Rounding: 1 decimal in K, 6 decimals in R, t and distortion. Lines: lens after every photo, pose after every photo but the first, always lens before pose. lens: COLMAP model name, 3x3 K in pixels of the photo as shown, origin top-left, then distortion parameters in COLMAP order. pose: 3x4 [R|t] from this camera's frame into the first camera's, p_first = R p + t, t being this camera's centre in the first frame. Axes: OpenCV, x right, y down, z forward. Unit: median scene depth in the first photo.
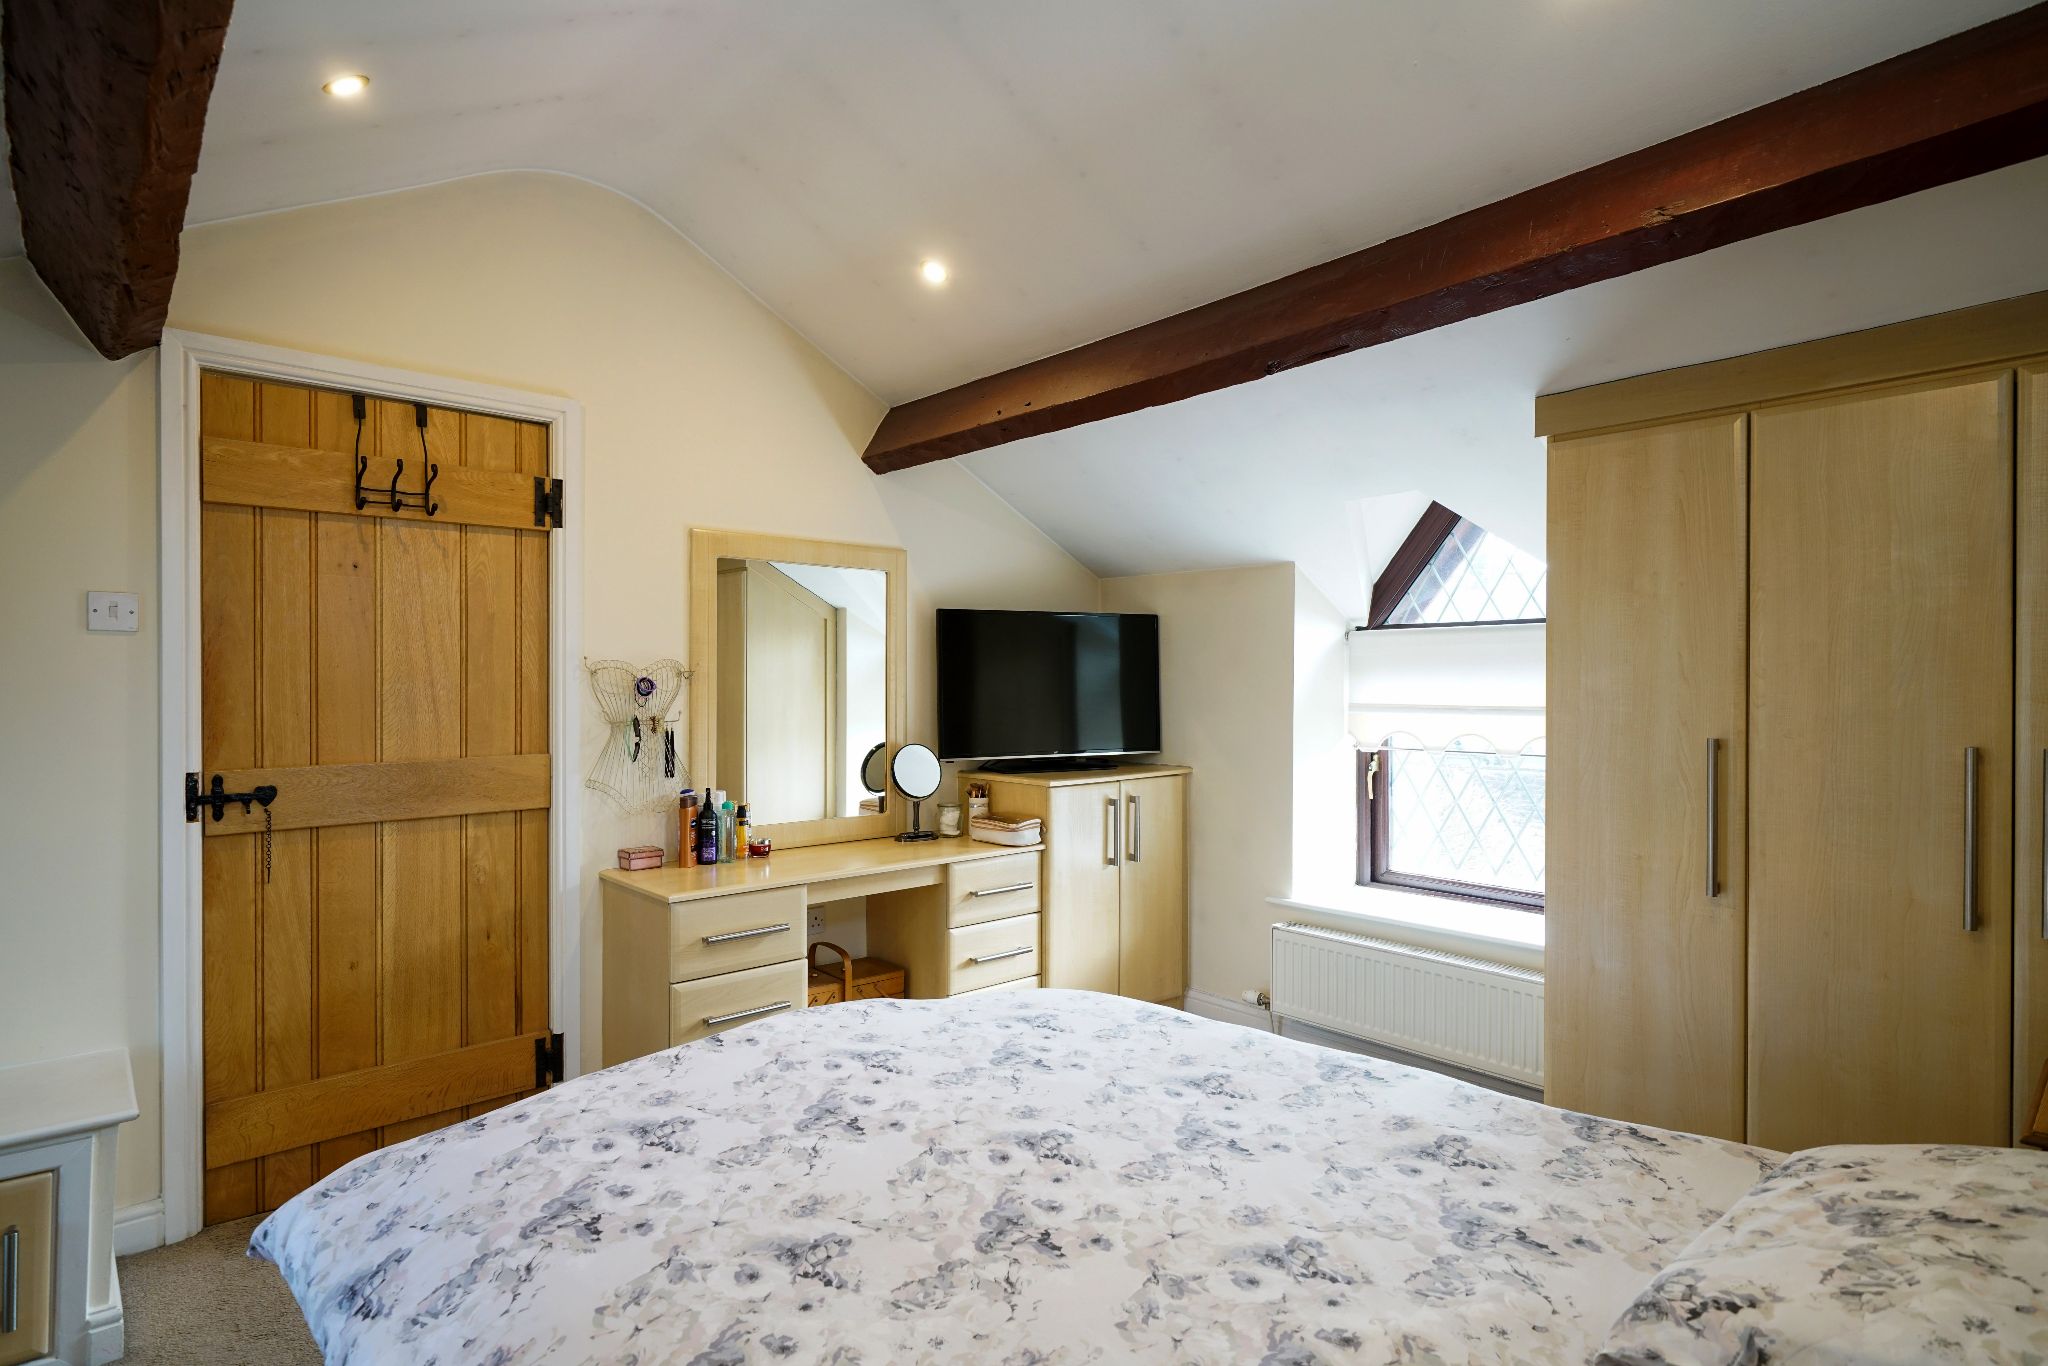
lens RADIAL K [[1066.6, 0, 1034.6], [0, 1066.6, 688.7], [0, 0, 1]] dist [-0.002675, 0.000395]
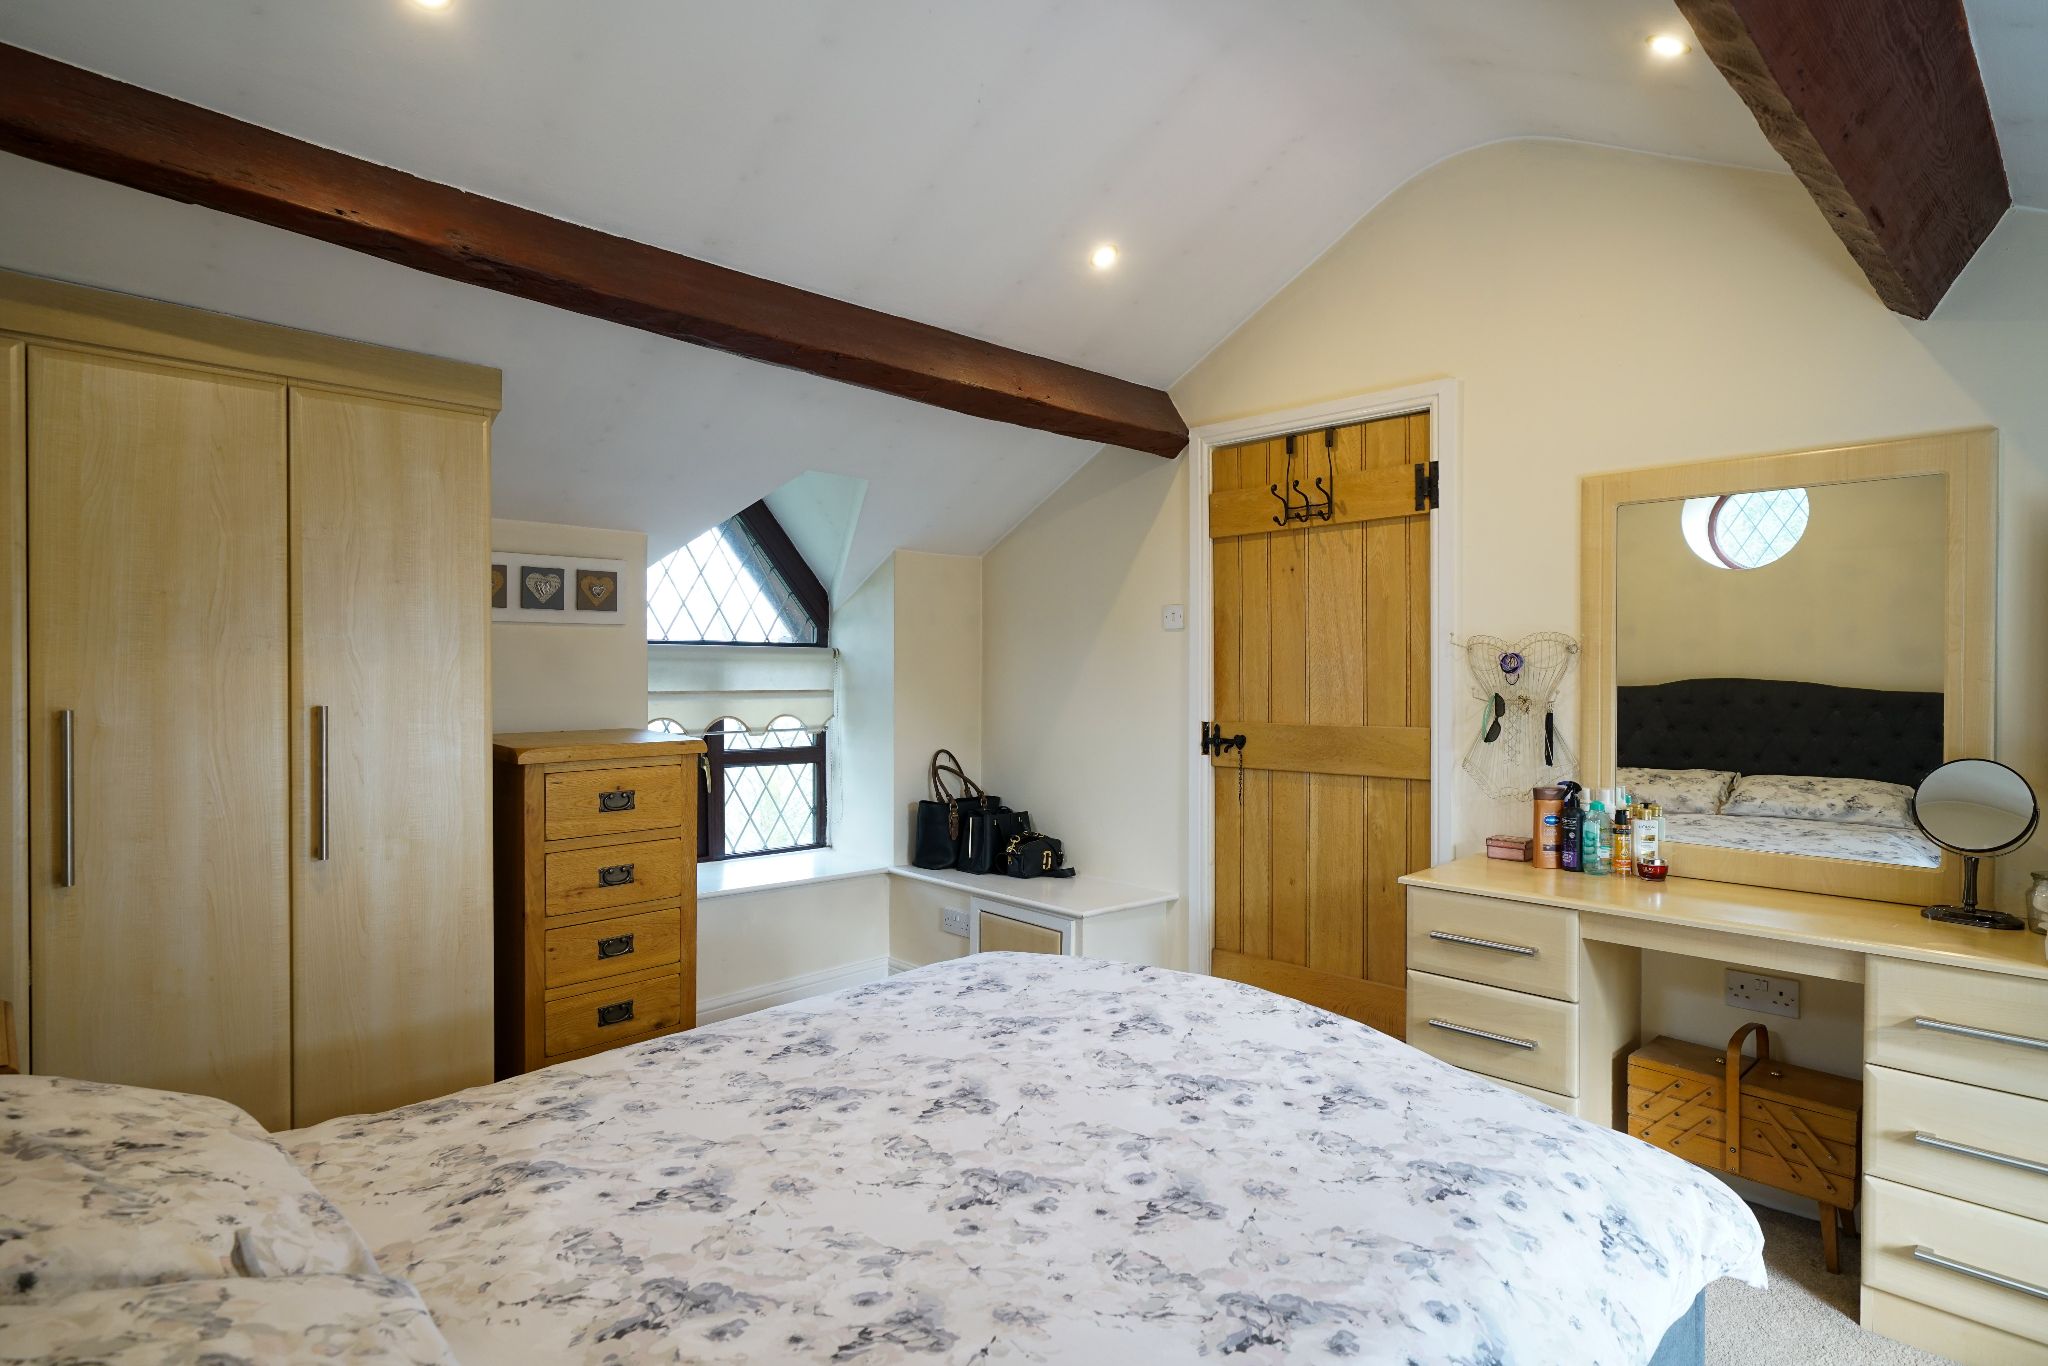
lens RADIAL K [[1066.6, 0, 1006.3], [0, 1066.6, 680.3], [0, 0, 1]] dist [-0.002675, 0.000395]
pose [[0.023600, 0.006122, -0.999703, 0.626582], [-0.006012, 0.999964, 0.005982, 0.011896], [0.999703, 0.005869, 0.023635, 0.620515]]
